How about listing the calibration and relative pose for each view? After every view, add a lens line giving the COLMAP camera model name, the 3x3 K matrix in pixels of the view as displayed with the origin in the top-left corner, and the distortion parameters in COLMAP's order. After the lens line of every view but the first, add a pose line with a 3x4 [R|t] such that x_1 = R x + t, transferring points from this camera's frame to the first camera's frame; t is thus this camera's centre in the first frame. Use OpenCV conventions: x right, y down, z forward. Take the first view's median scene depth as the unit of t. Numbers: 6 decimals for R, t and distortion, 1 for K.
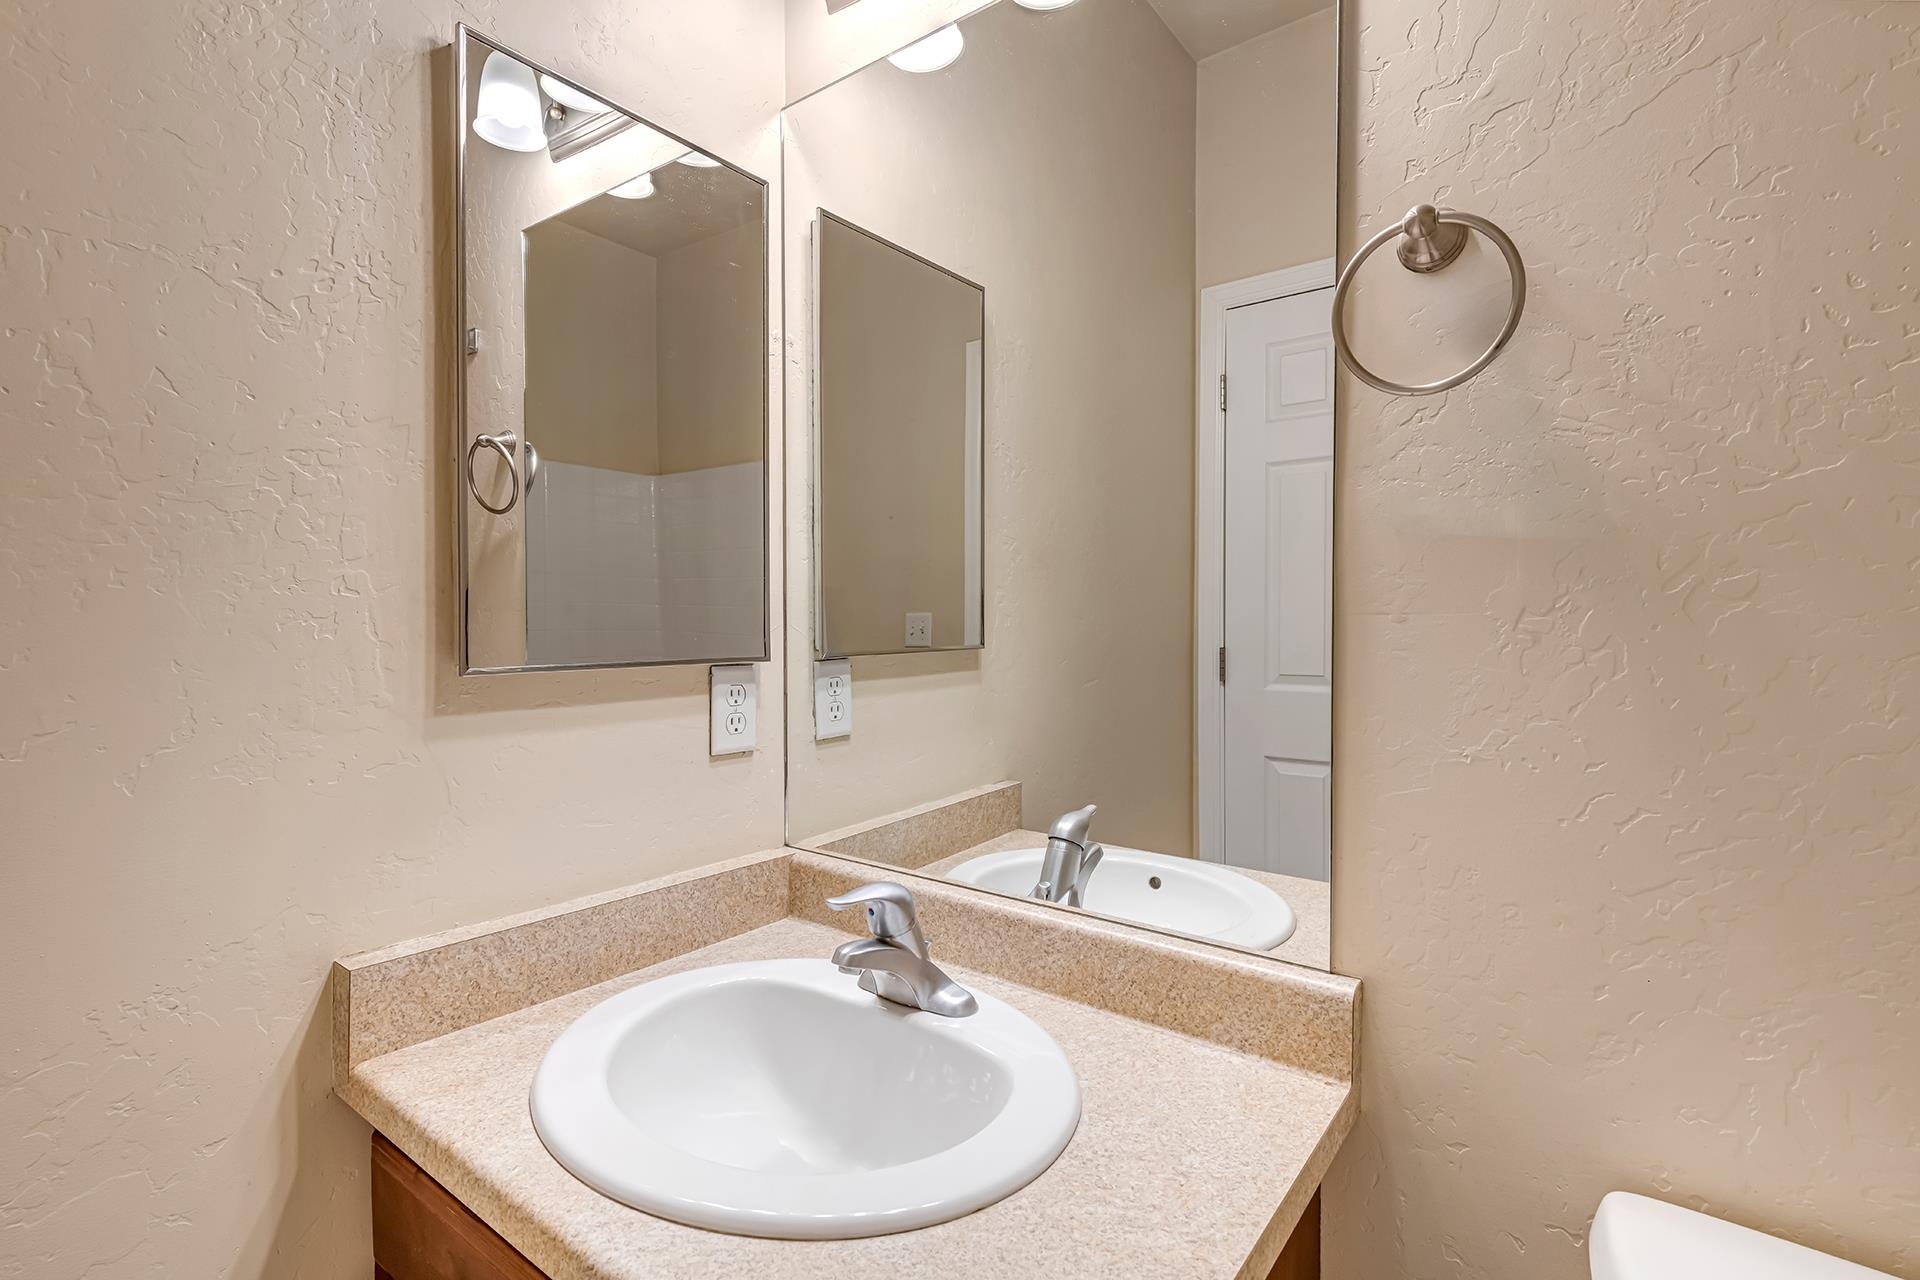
lens RADIAL K [[910.2, 0, 954.7], [0, 910.2, 611.2], [0, 0, 1]] dist [0.002225, 0.000148]
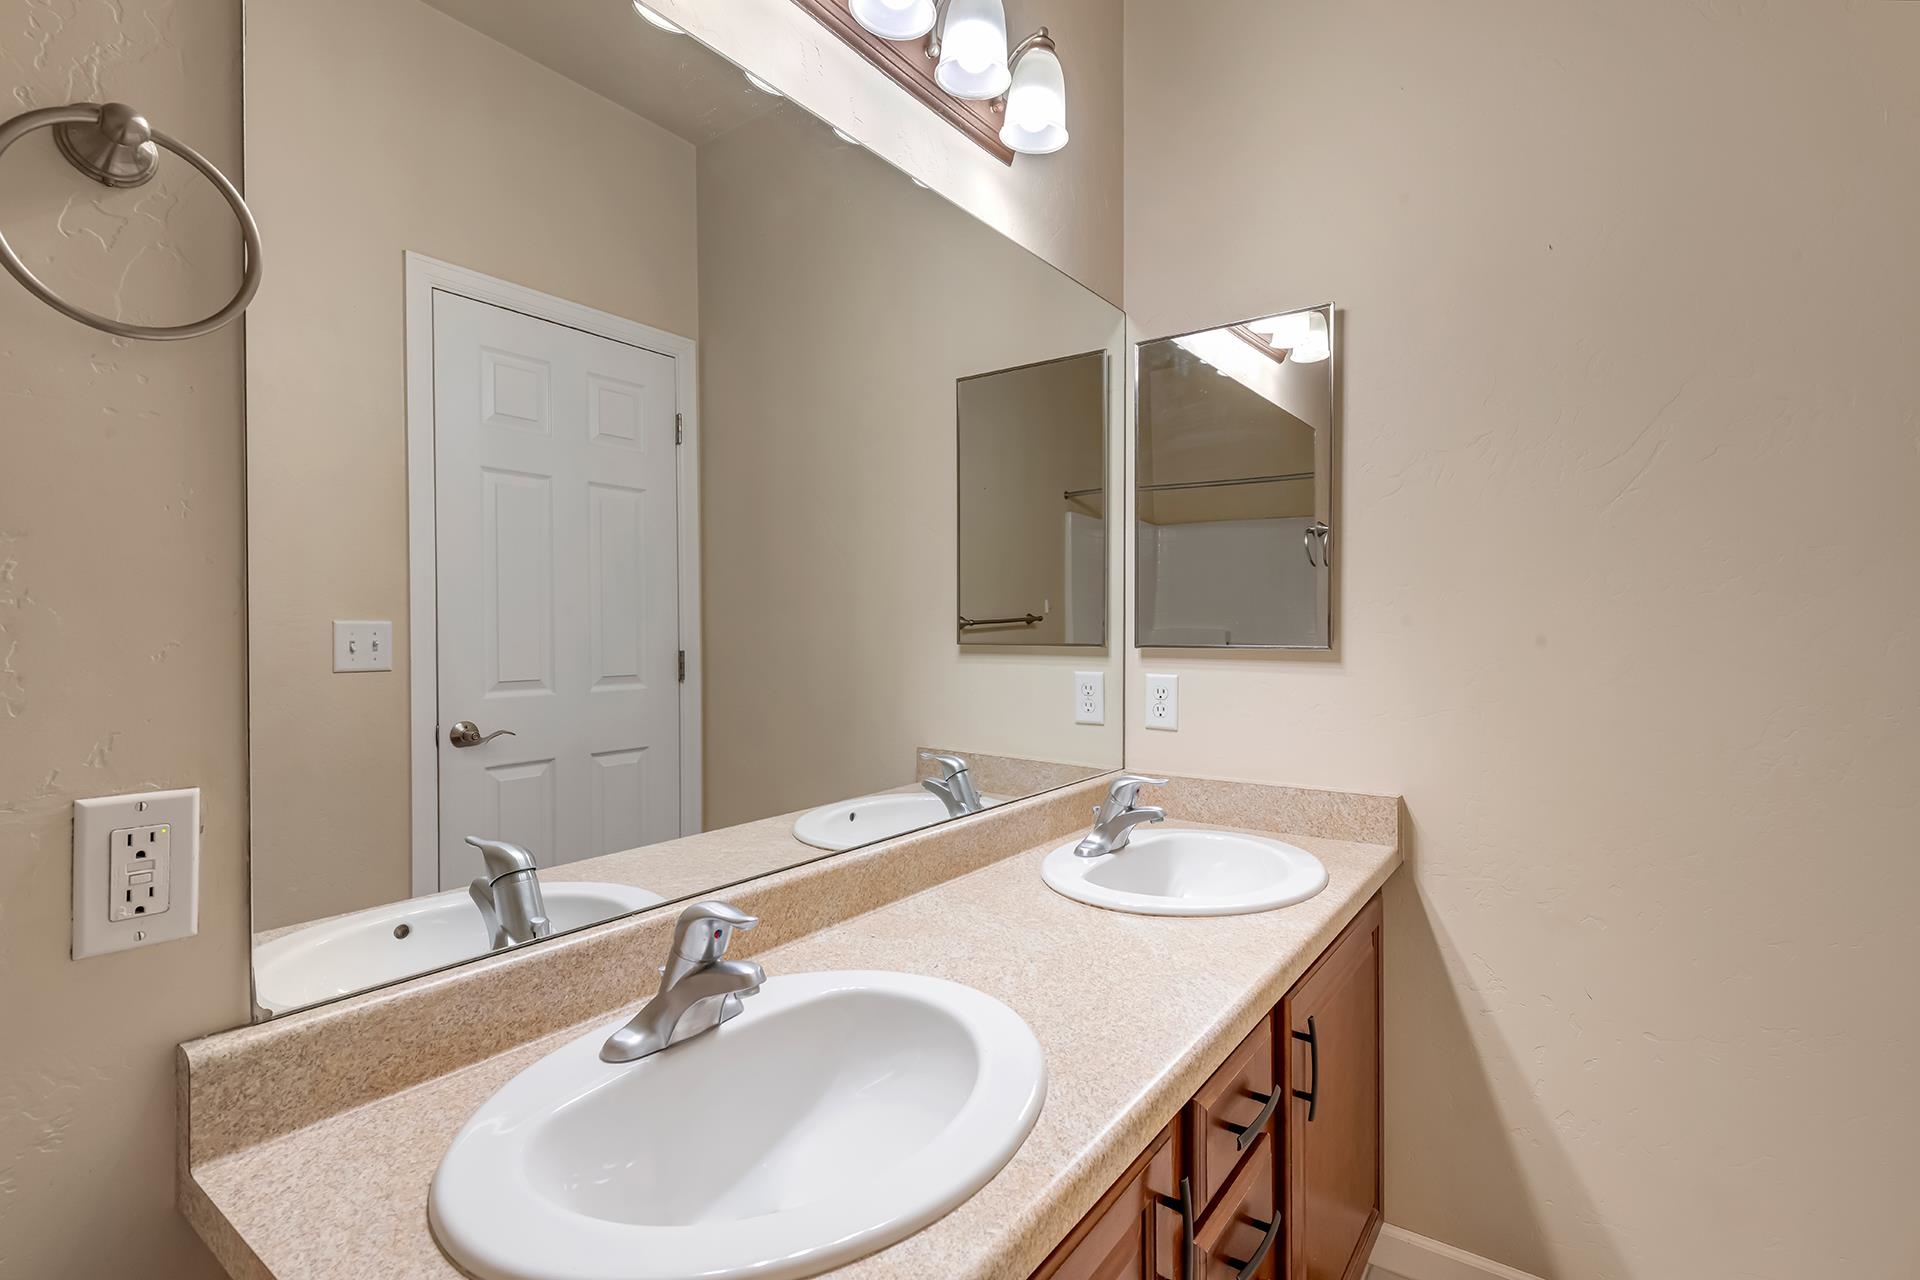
lens RADIAL K [[884.1, 0, 955.4], [0, 884.1, 642.3], [0, 0, 1]] dist [-0.000426, -0.000045]
pose [[-0.022510, -0.016405, 0.999612, -1.101378], [-0.008200, 0.999835, 0.016224, 0.006871], [-0.999713, -0.007832, -0.022641, 0.845957]]
